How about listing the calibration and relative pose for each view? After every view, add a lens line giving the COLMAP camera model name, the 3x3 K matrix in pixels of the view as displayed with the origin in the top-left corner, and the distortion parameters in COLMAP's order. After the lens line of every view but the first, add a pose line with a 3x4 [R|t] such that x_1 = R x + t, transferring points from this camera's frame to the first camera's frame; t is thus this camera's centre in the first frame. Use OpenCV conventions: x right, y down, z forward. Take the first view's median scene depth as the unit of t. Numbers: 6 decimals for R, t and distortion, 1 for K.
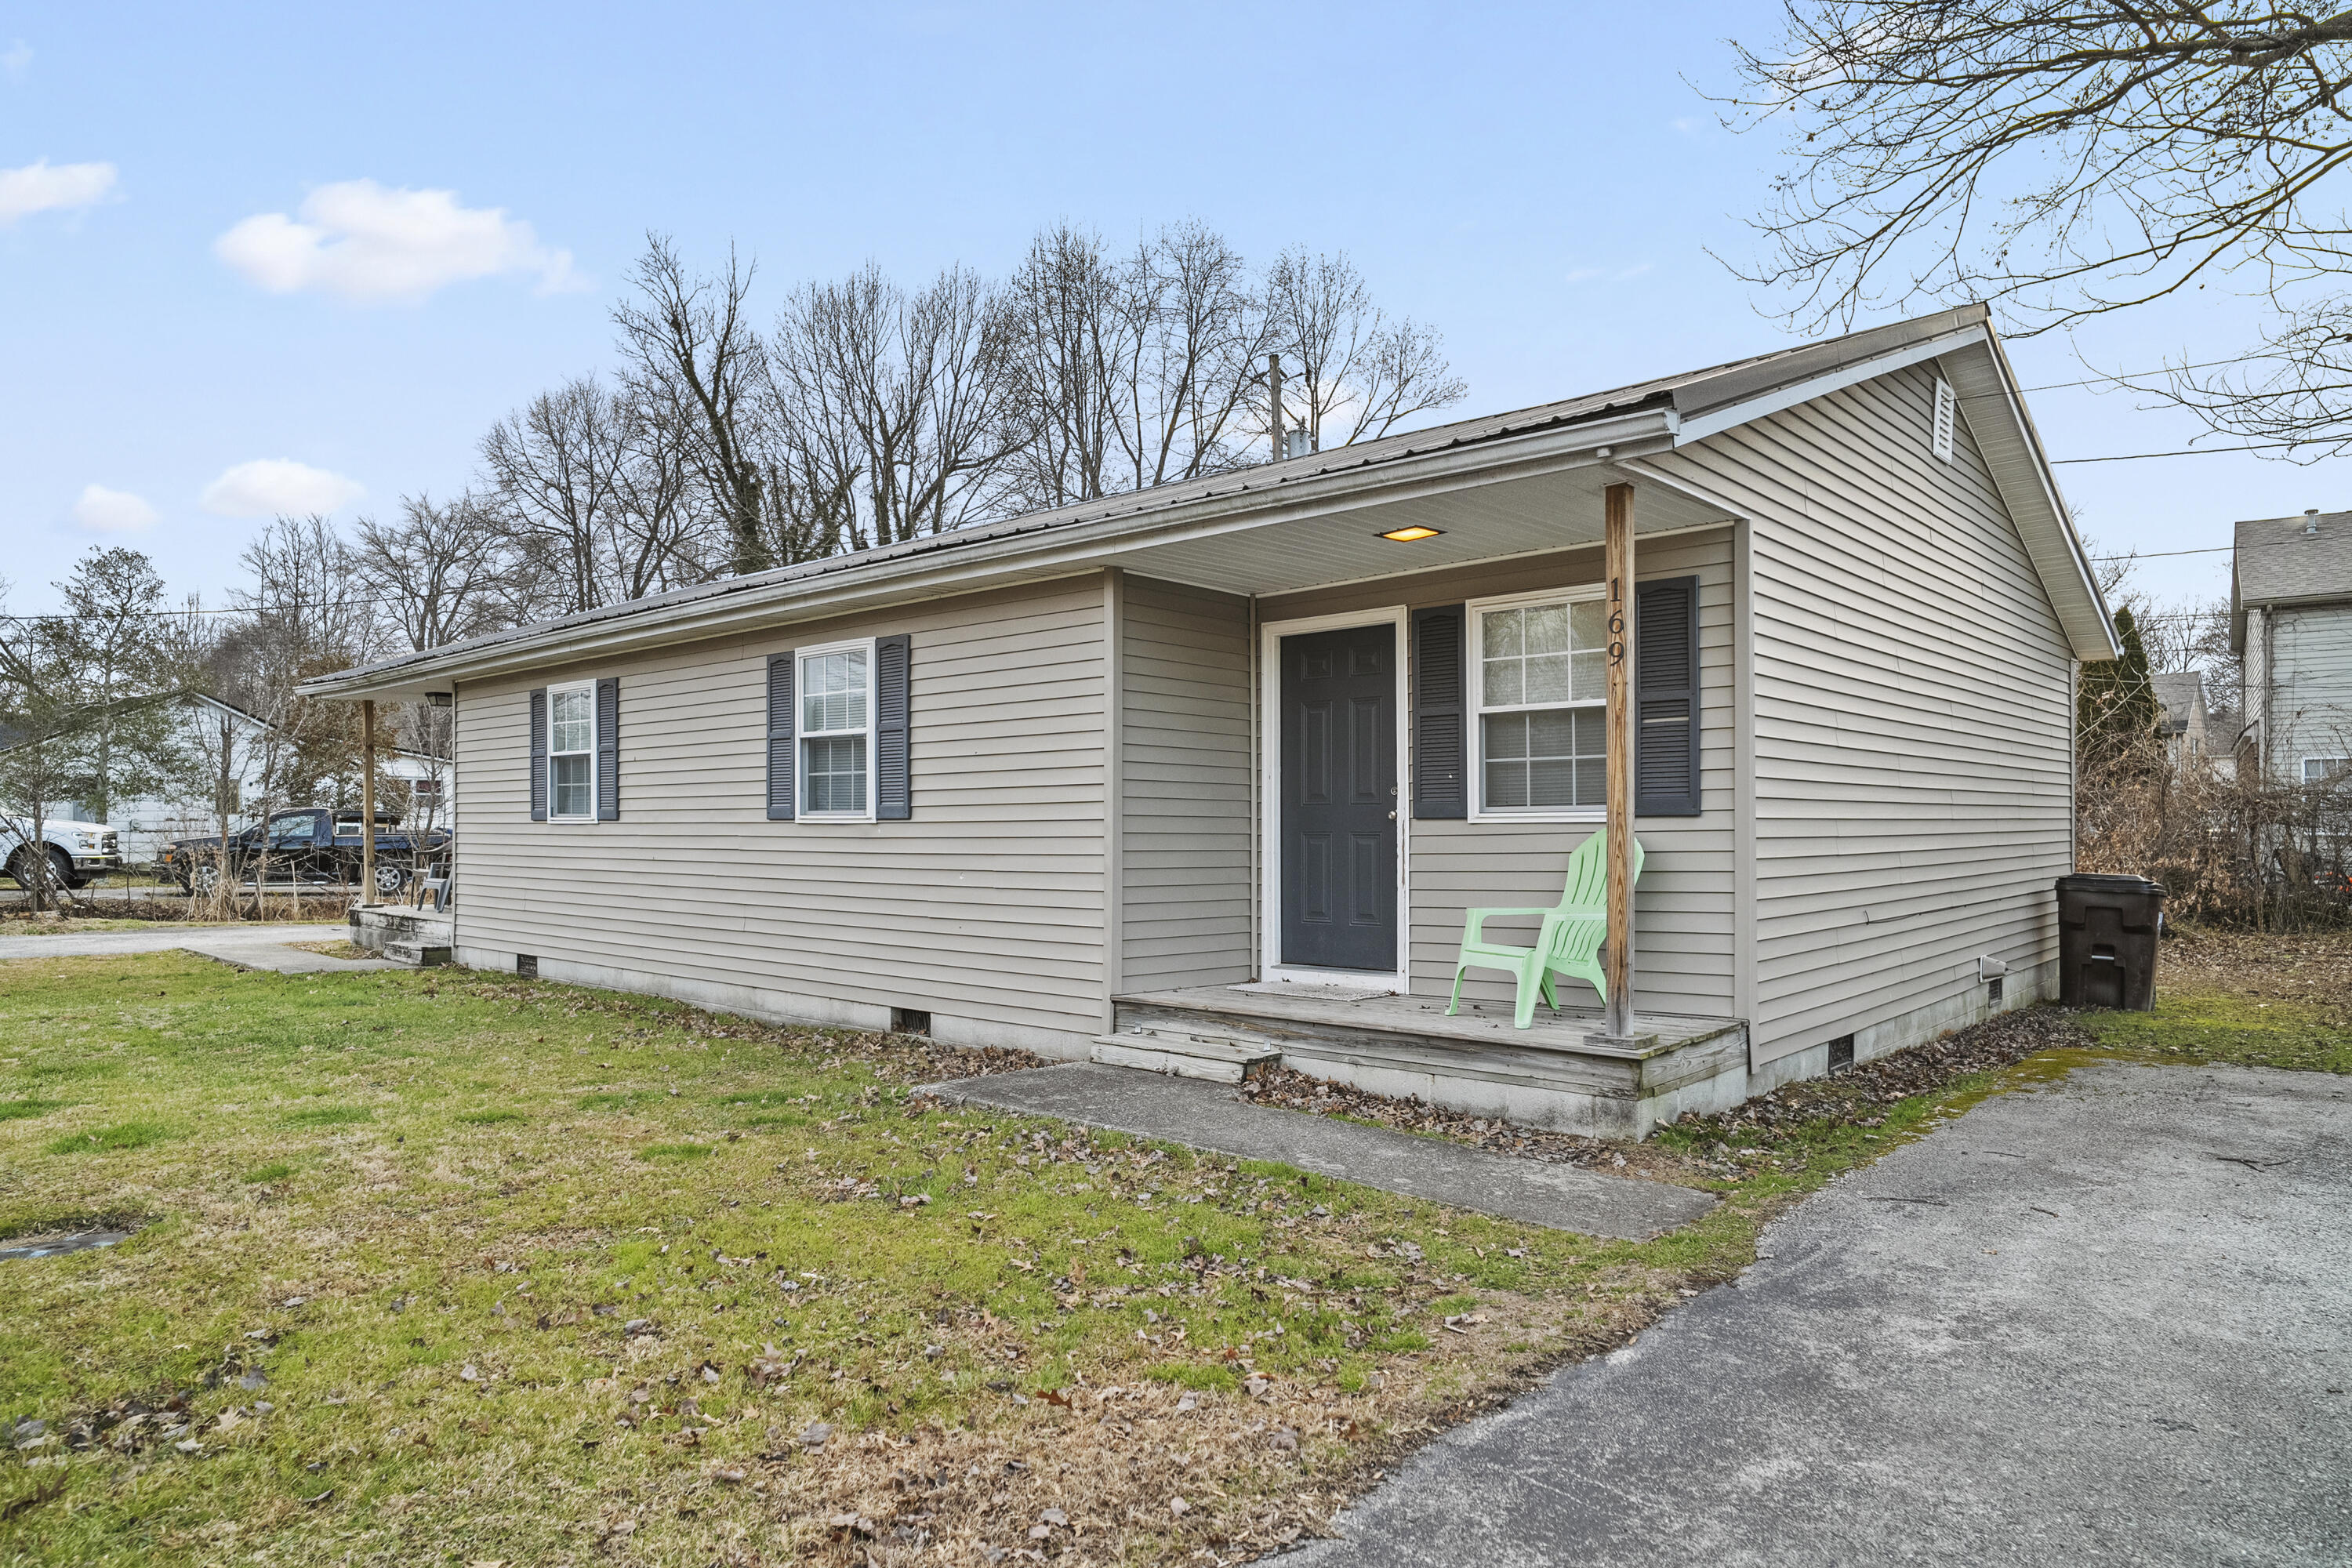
lens RADIAL K [[1412.6, 0, 1176.0], [0, 1412.6, 784.0], [0, 0, 1]] dist [0.031621, 0.000302]
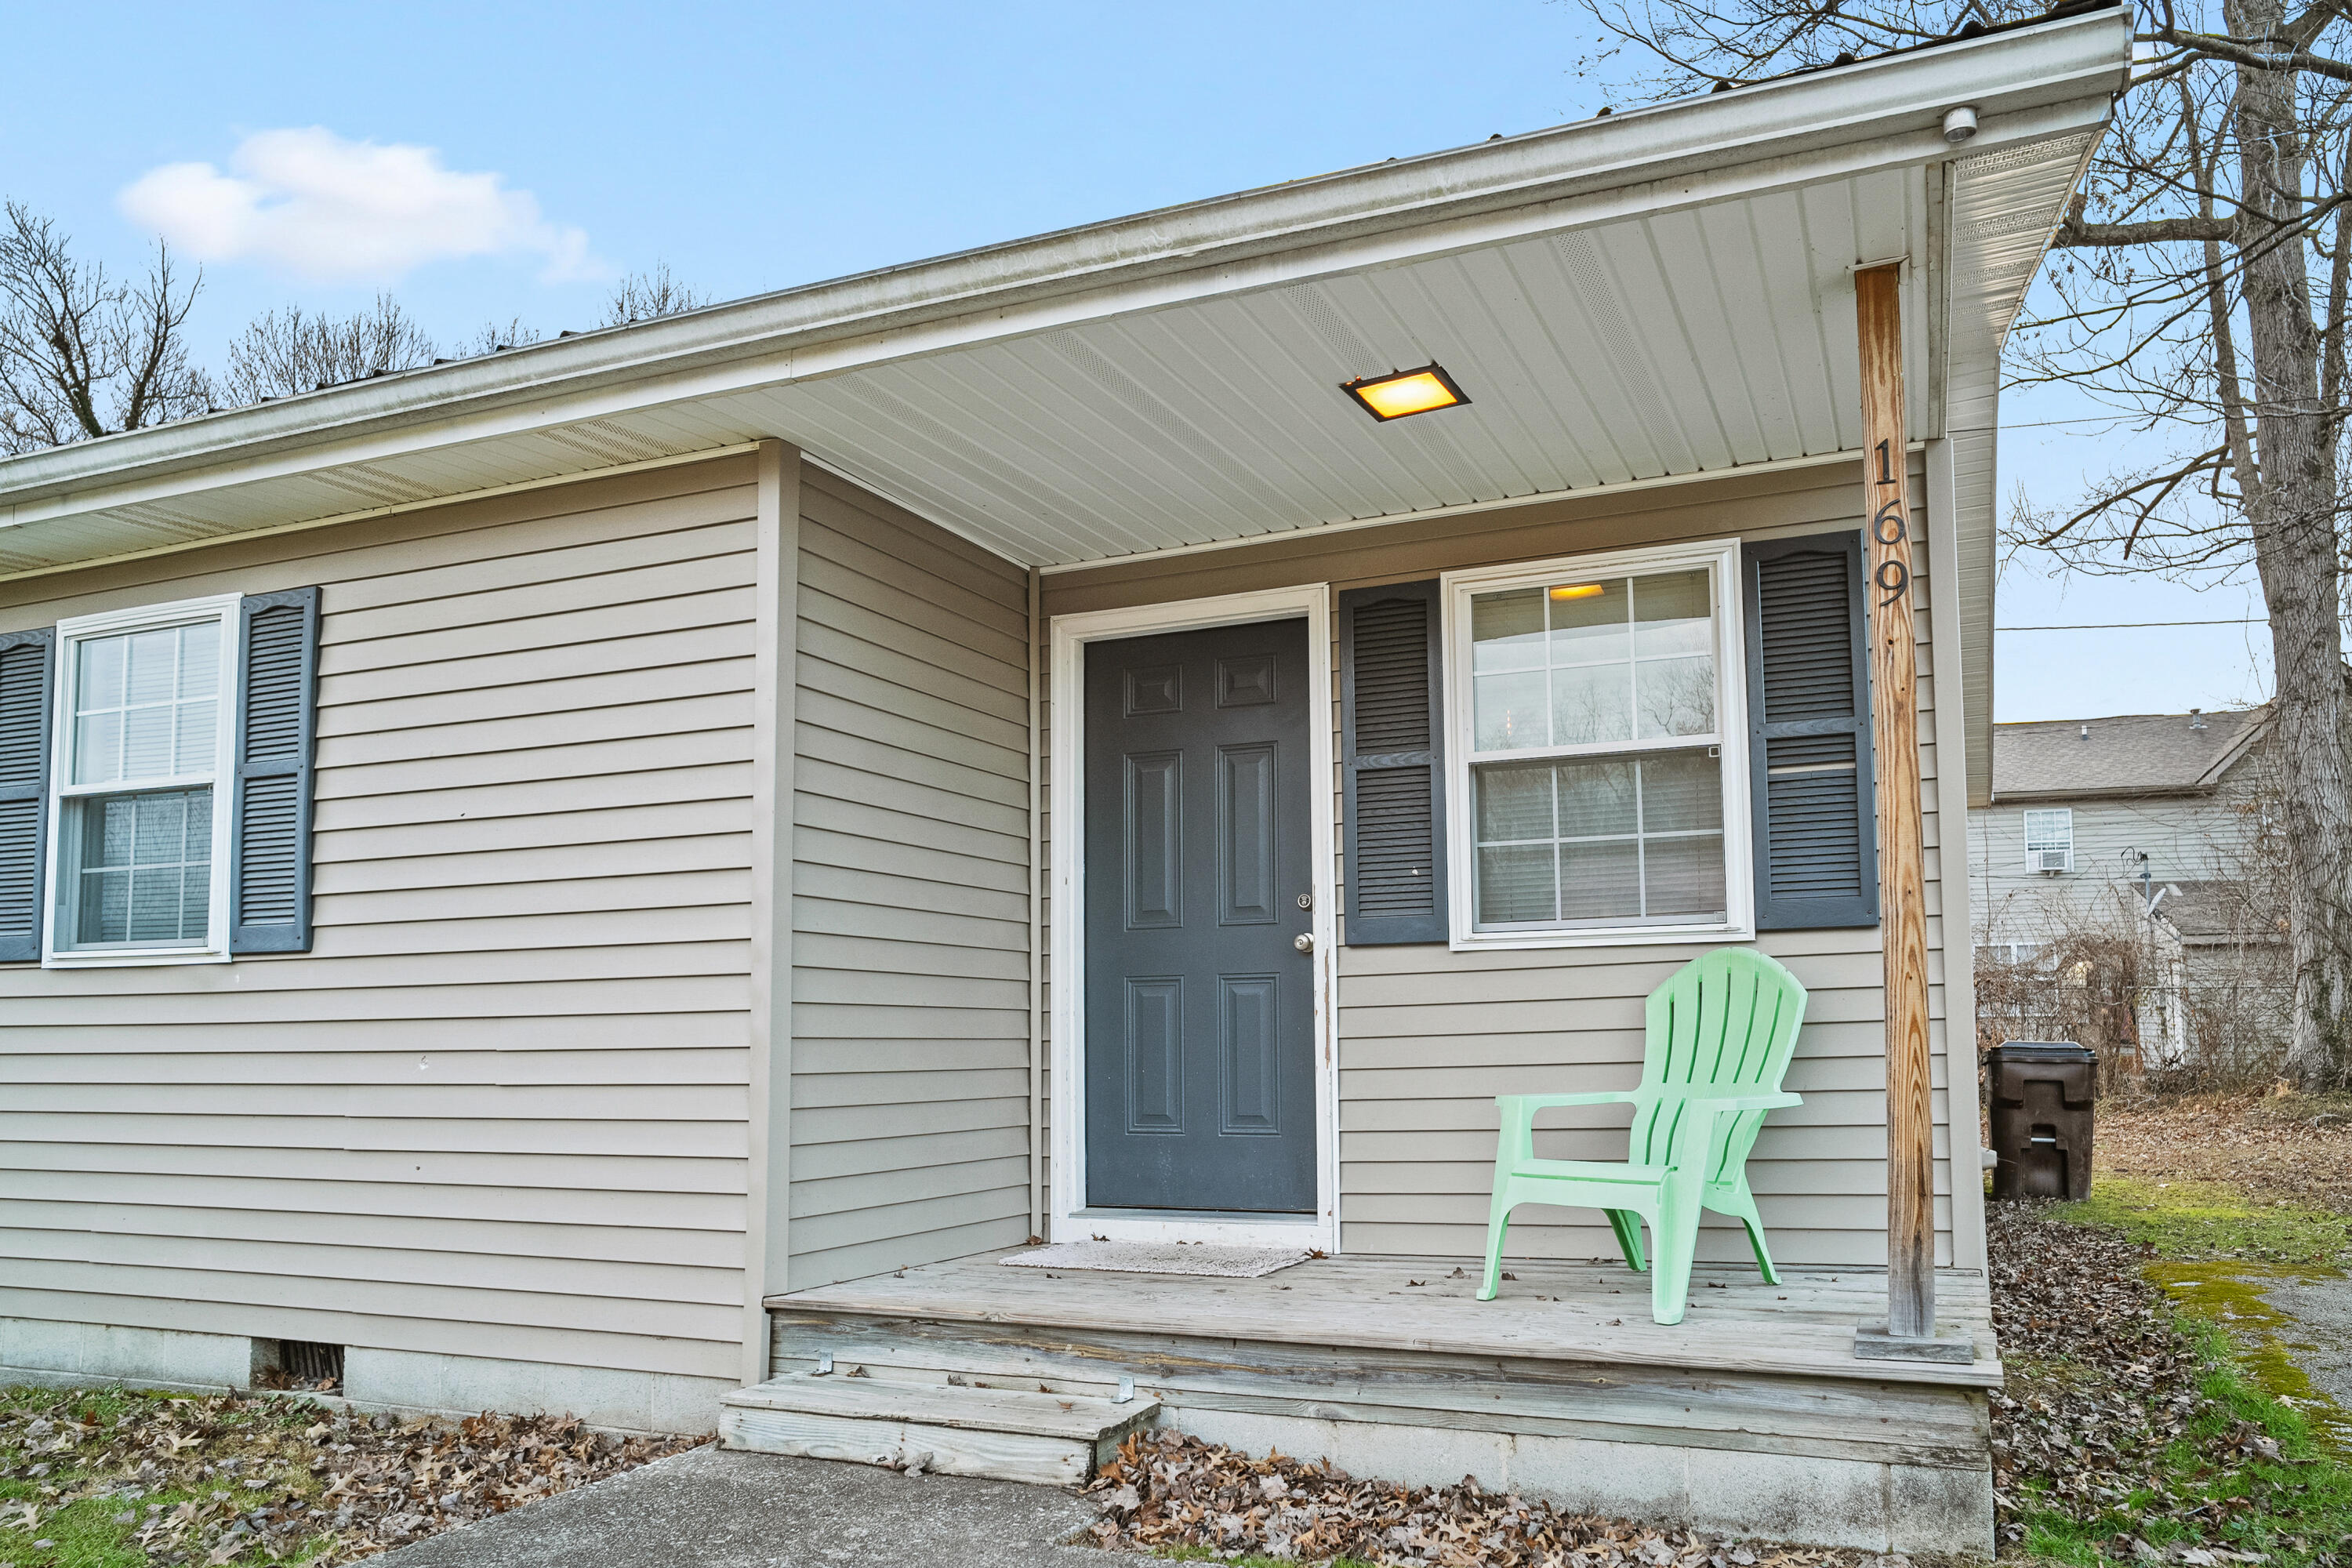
lens RADIAL K [[1366.8, 0, 1392.5], [0, 1366.8, 963.5], [0, 0, 1]] dist [-0.030037, 0.021375]
pose [[0.912599, 0.015606, 0.408557, -0.040869], [-0.005509, 0.999650, -0.025879, 0.045162], [-0.408818, 0.021367, 0.912366, 0.477573]]
